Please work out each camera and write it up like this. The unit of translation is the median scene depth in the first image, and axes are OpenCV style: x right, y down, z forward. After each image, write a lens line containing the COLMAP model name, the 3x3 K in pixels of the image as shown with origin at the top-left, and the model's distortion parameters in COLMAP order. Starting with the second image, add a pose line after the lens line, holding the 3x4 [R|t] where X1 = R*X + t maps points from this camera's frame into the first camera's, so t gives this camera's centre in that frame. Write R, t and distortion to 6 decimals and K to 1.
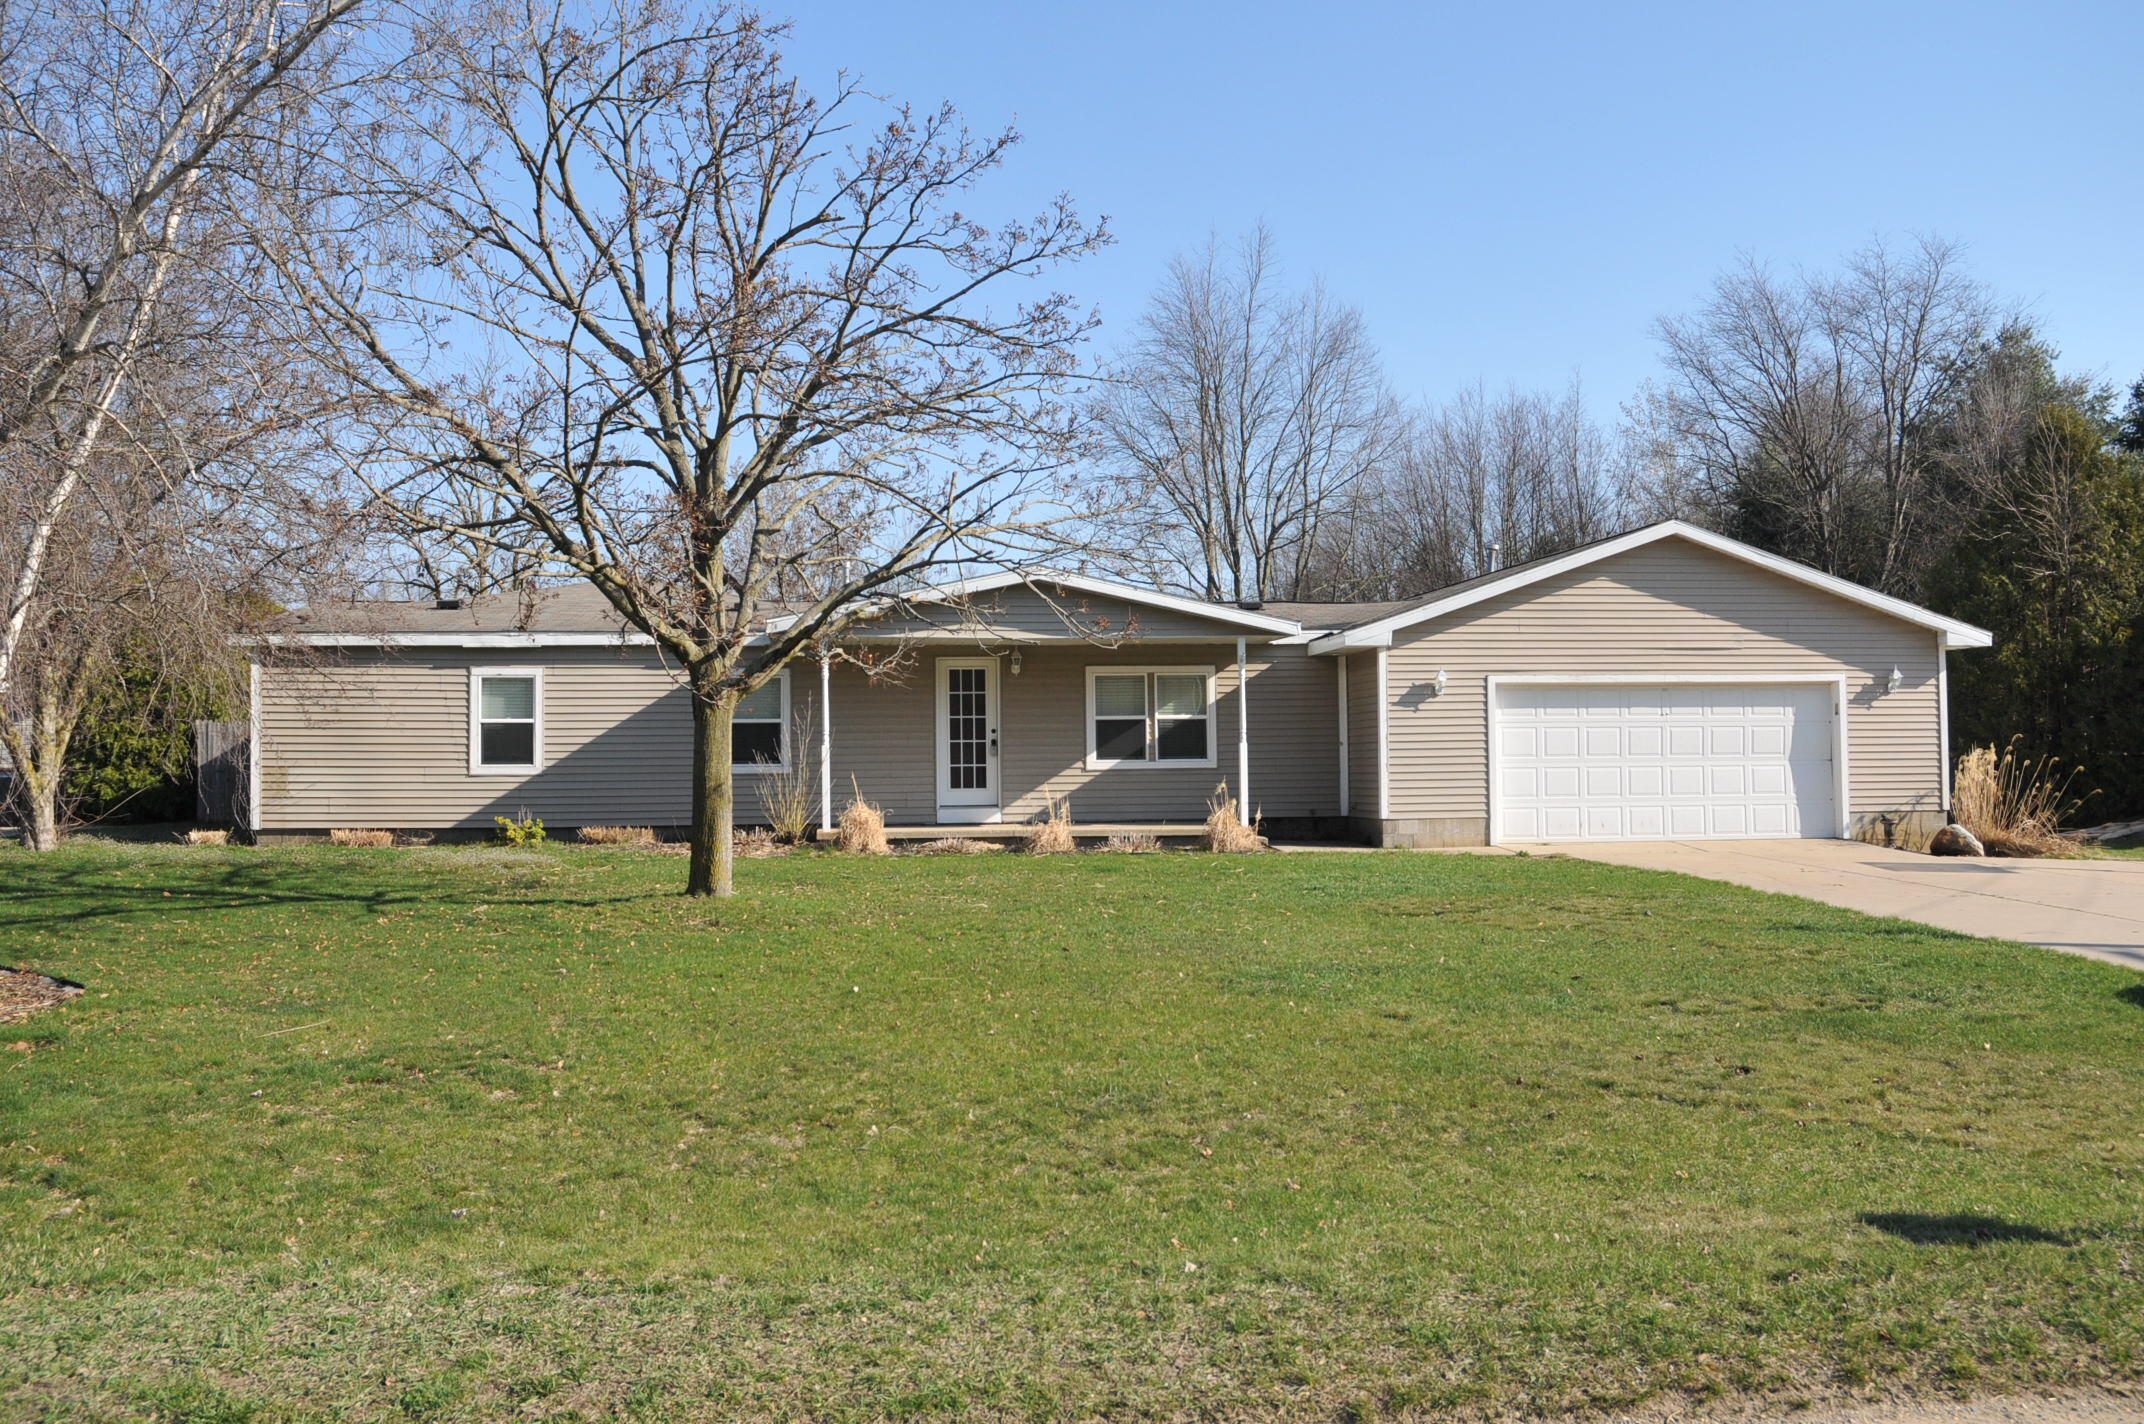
lens RADIAL K [[1931.7, 0, 1072.0], [0, 1931.7, 712.0], [0, 0, 1]] dist [-0.095942, 0.007038]
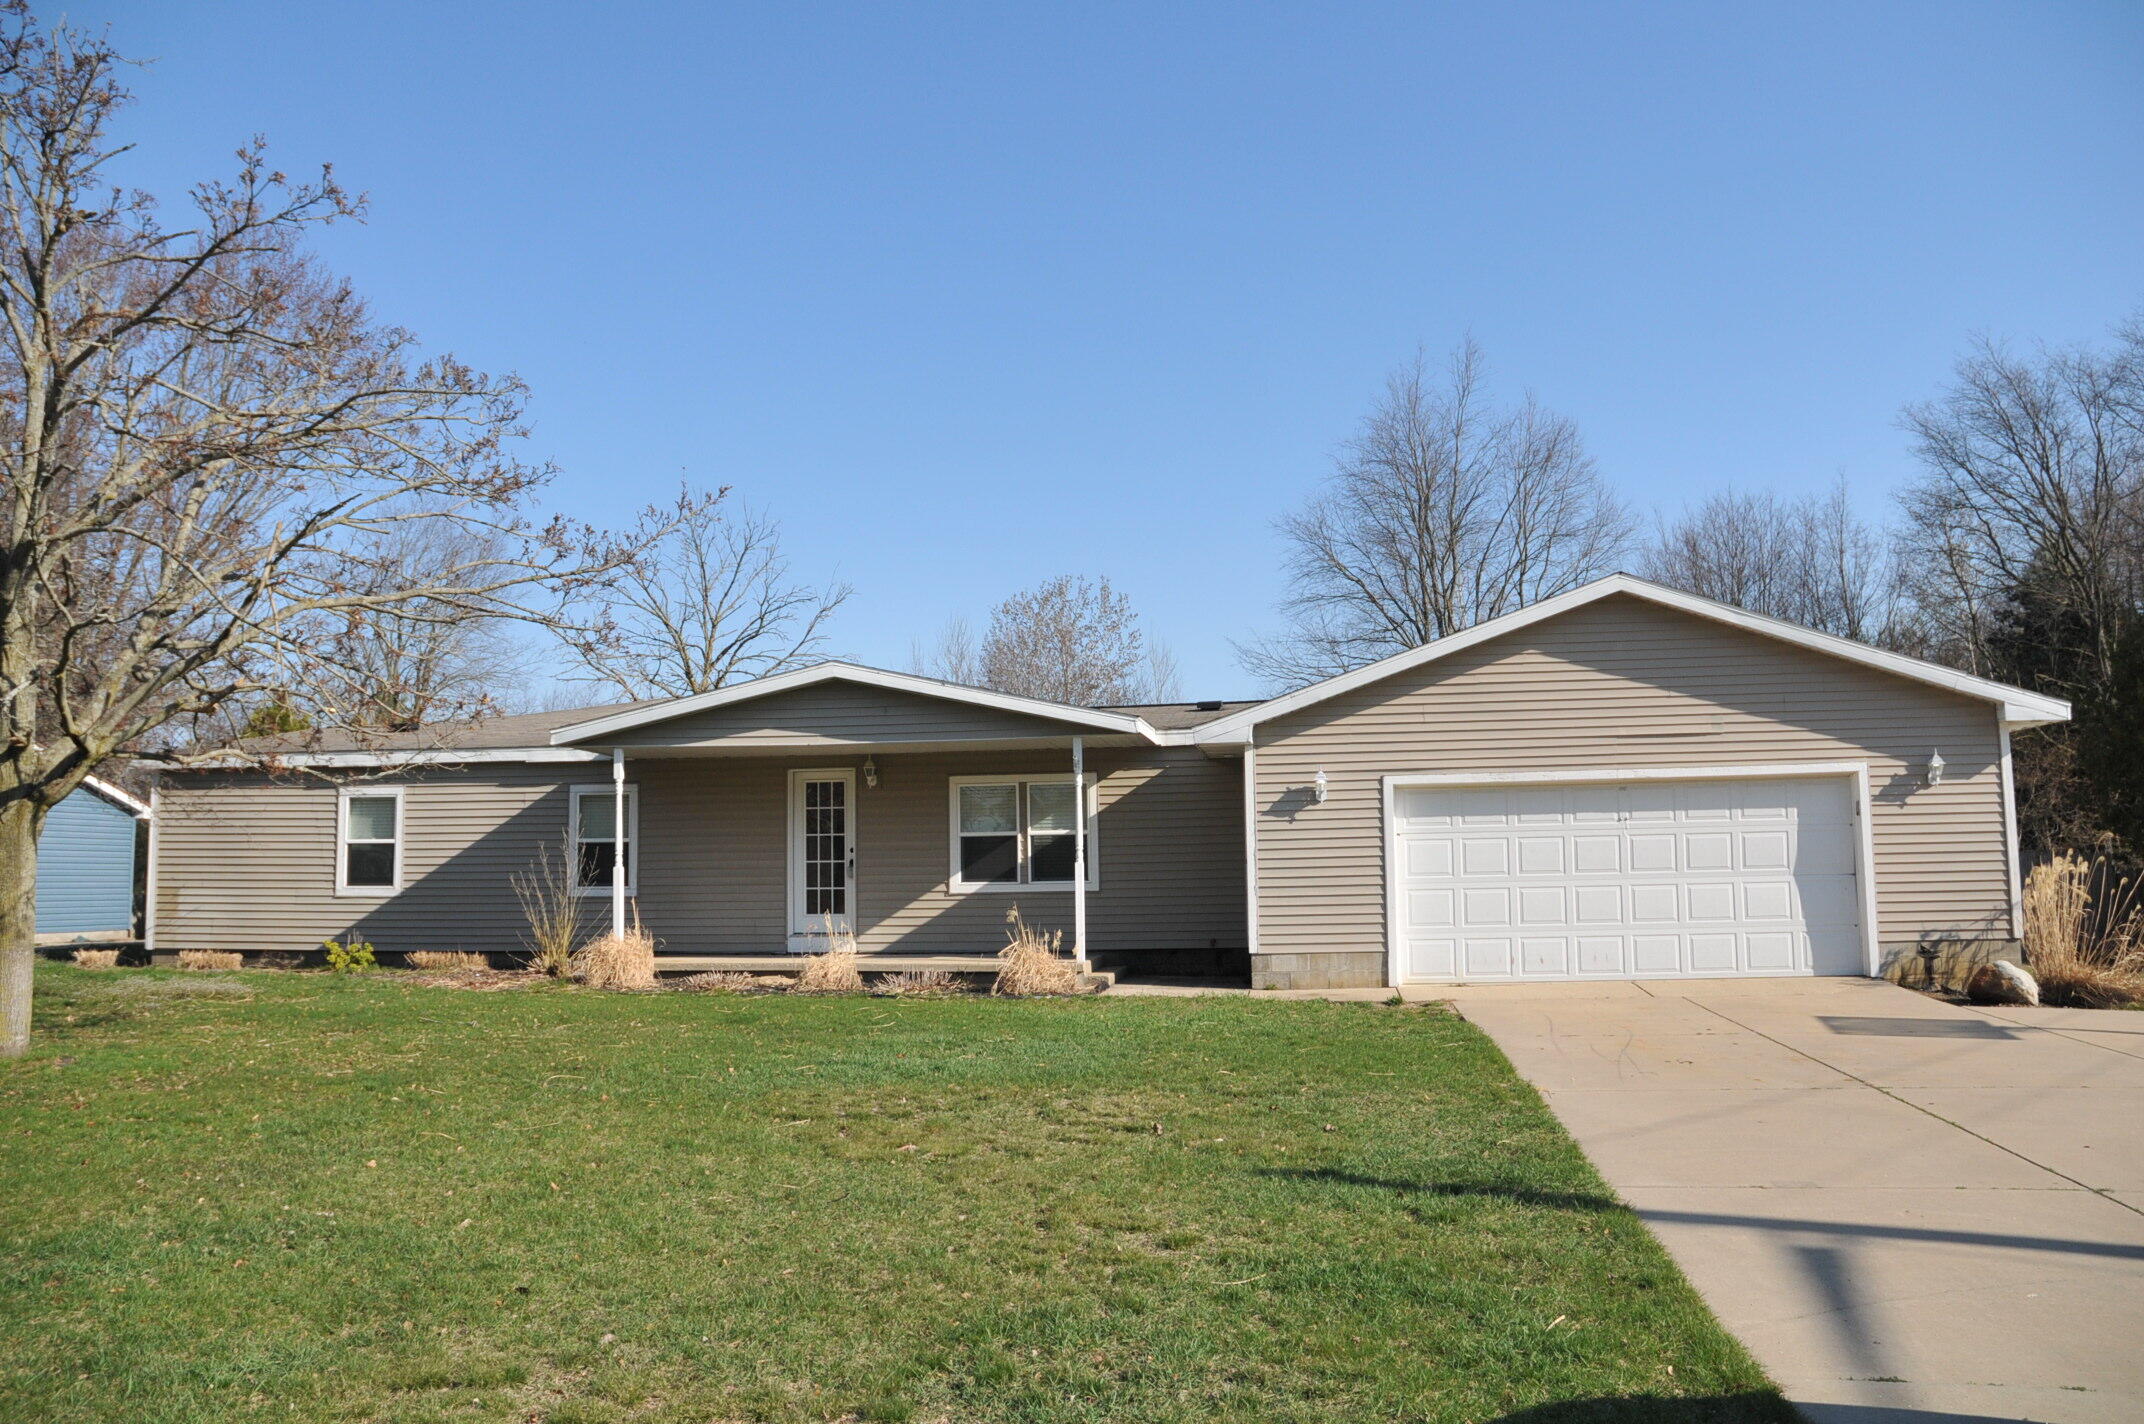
lens RADIAL K [[1667.0, 0, 1072.0], [0, 1667.0, 712.0], [0, 0, 1]] dist [-0.180792, 0.173905]
pose [[0.966273, -0.030671, -0.255688, 0.264718], [0.012542, 0.997309, -0.072233, 0.002897], [0.257215, 0.066590, 0.964057, 0.284626]]
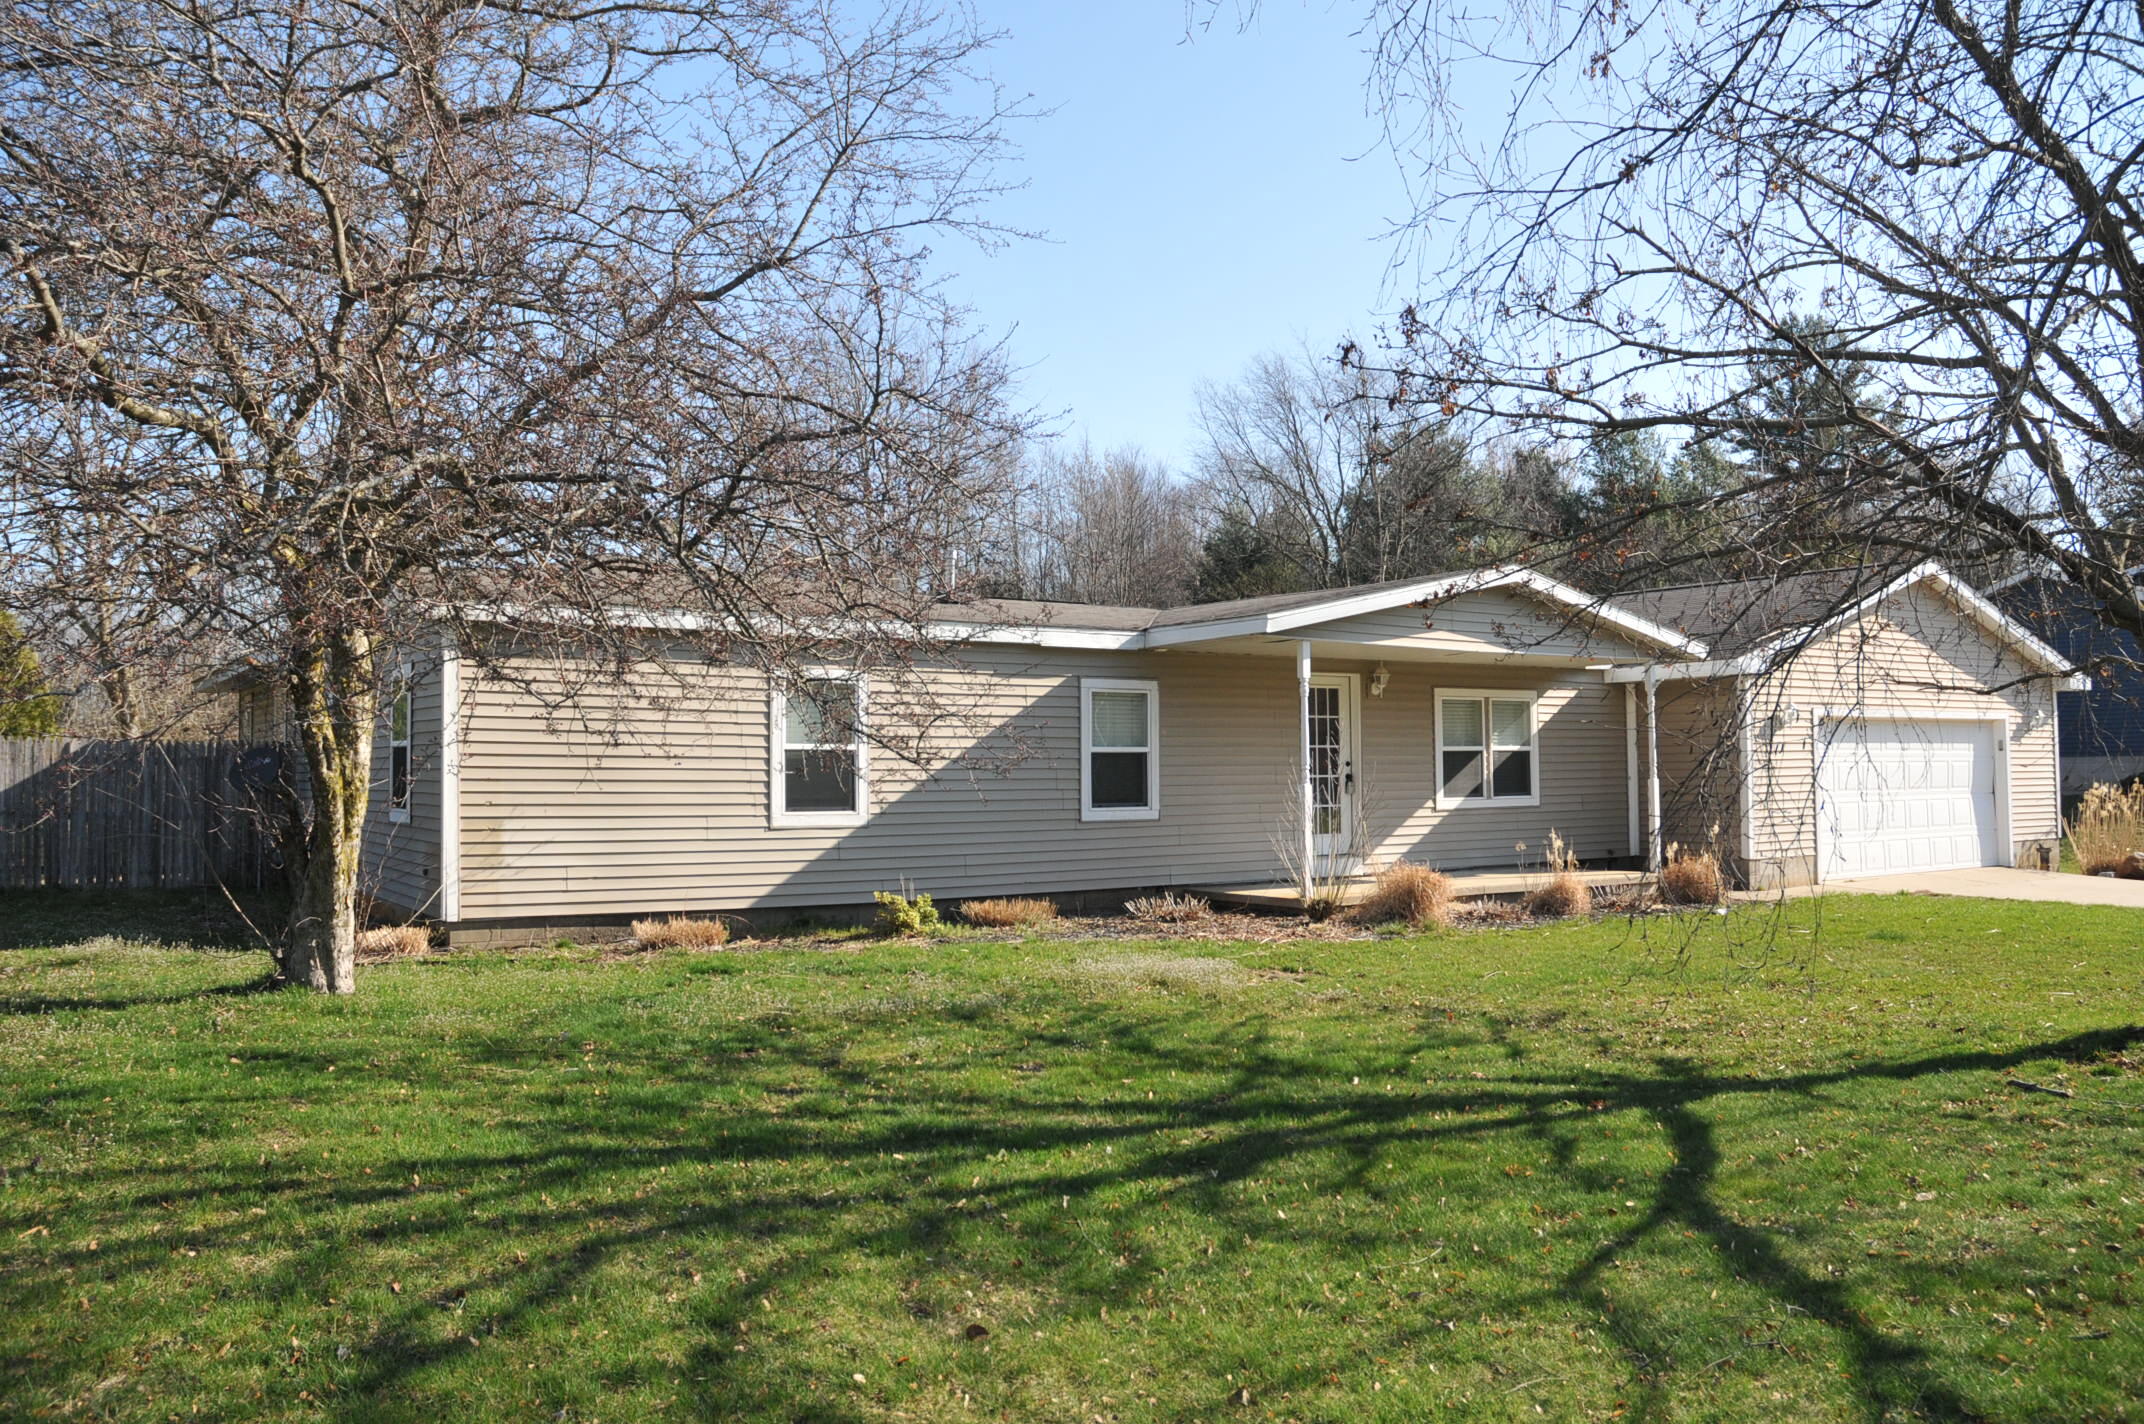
lens RADIAL K [[1667.0, 0, 1072.0], [0, 1667.0, 712.0], [0, 0, 1]] dist [-0.180792, 0.173905]
pose [[0.896527, 0.017778, 0.442632, -0.470871], [-0.011100, 0.999782, -0.017673, 0.001608], [-0.442850, 0.010931, 0.896529, 0.429535]]
